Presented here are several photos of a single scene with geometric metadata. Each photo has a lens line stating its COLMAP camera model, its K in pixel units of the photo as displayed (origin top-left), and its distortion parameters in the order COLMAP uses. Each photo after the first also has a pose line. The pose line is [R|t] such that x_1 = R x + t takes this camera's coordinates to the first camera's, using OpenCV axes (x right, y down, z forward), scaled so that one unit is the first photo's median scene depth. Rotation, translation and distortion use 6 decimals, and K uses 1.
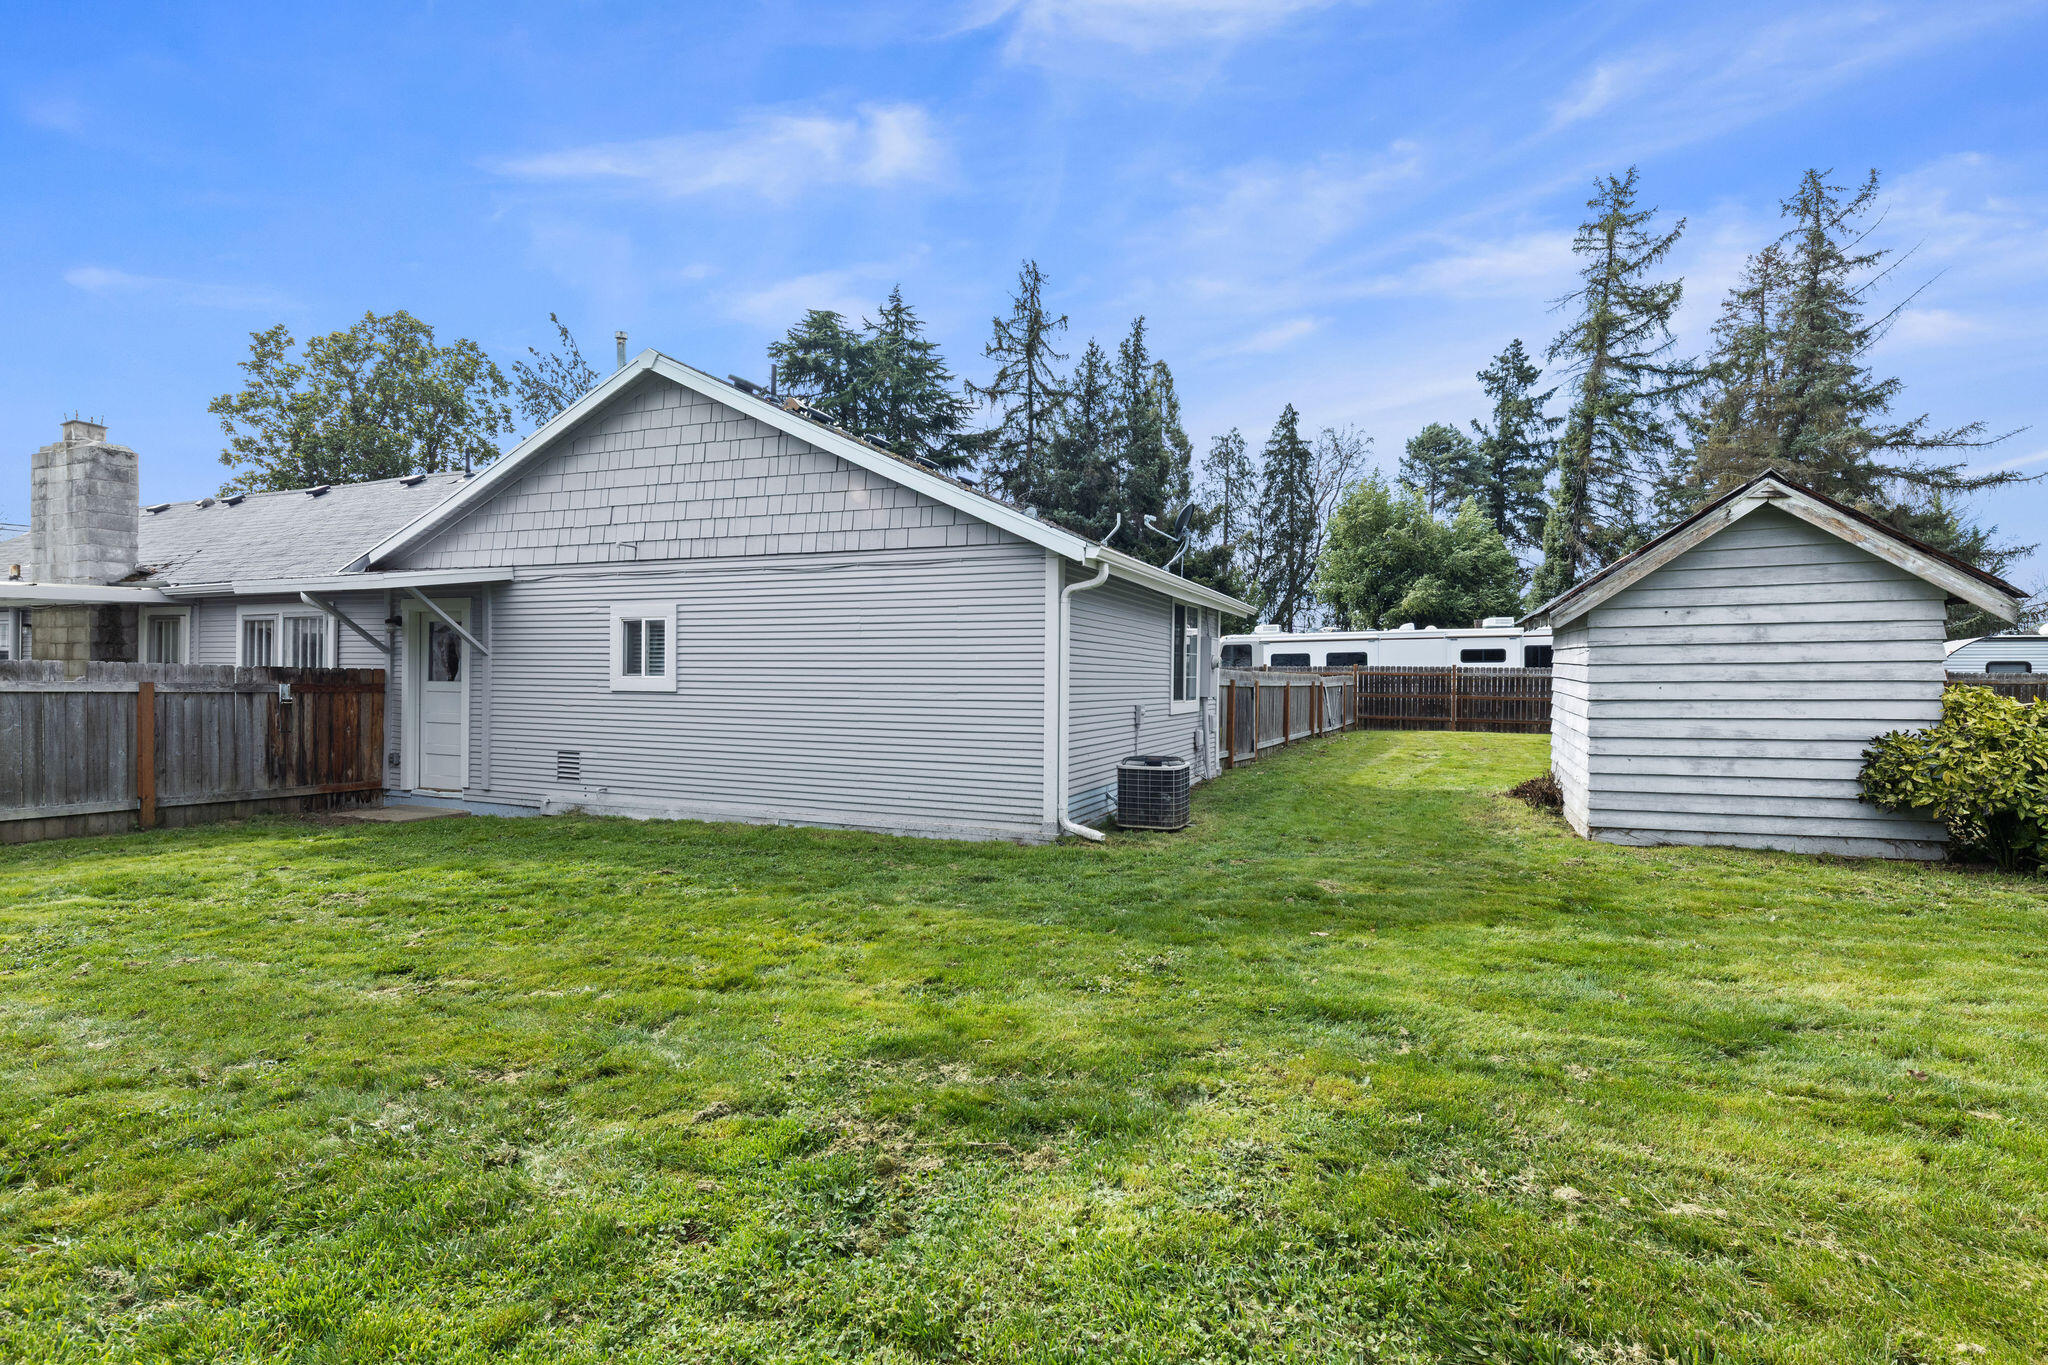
lens RADIAL K [[983.1, 0, 999.1], [0, 983.1, 682.3], [0, 0, 1]] dist [0.011749, -0.004050]
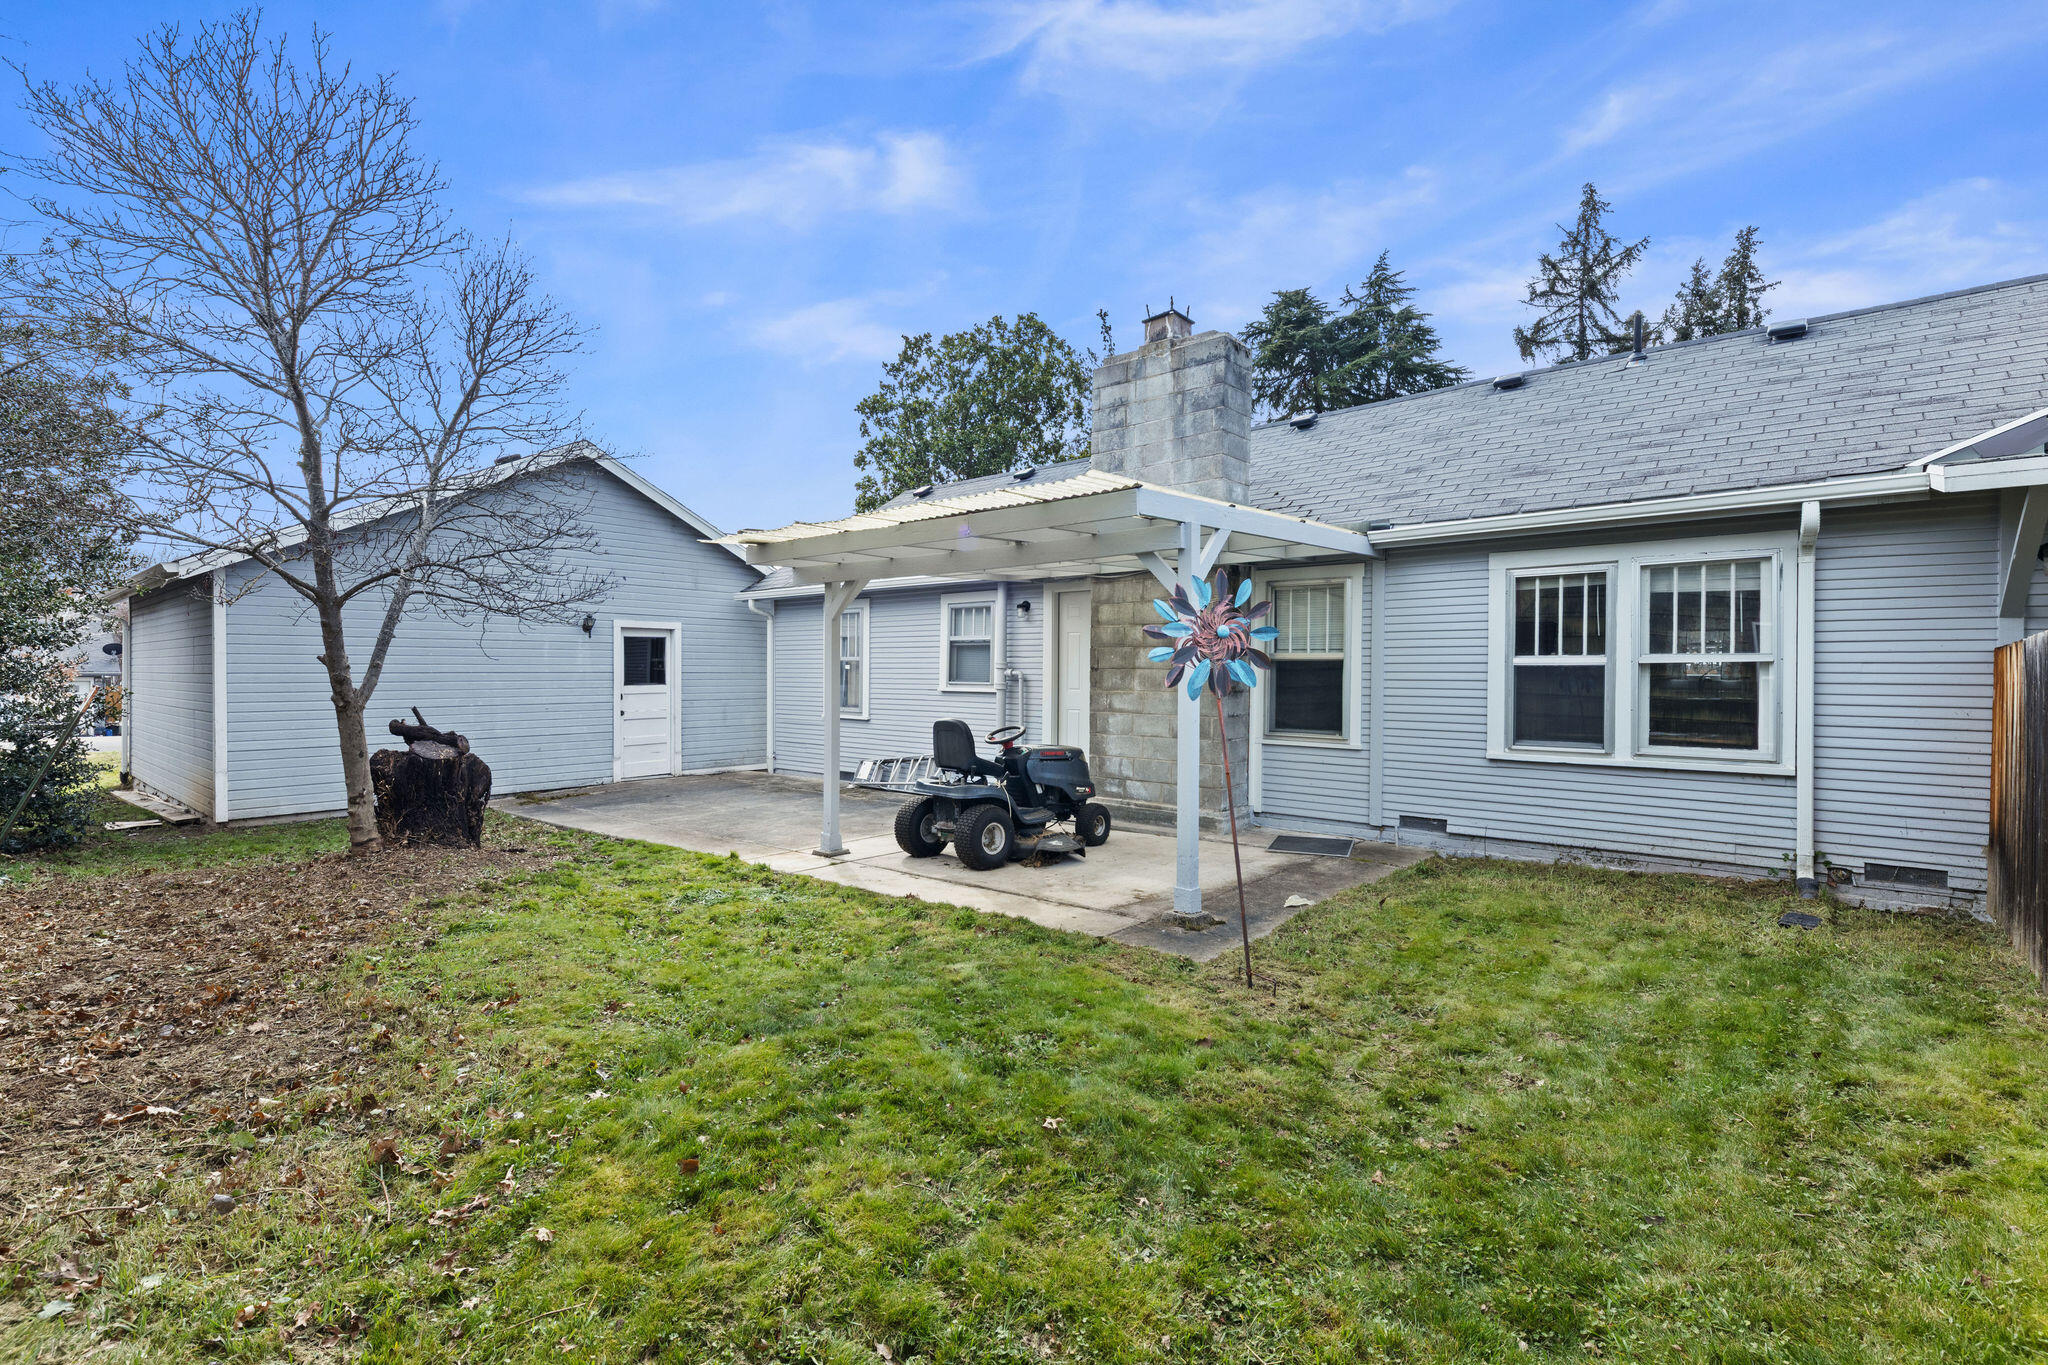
lens RADIAL K [[907.9, 0, 1040.2], [0, 907.9, 679.3], [0, 0, 1]] dist [0.014999, -0.007093]
pose [[0.960524, -0.005525, -0.278144, -0.763842], [0.006999, 0.999966, 0.004306, -0.001631], [0.278110, -0.006083, 0.960530, 0.308912]]
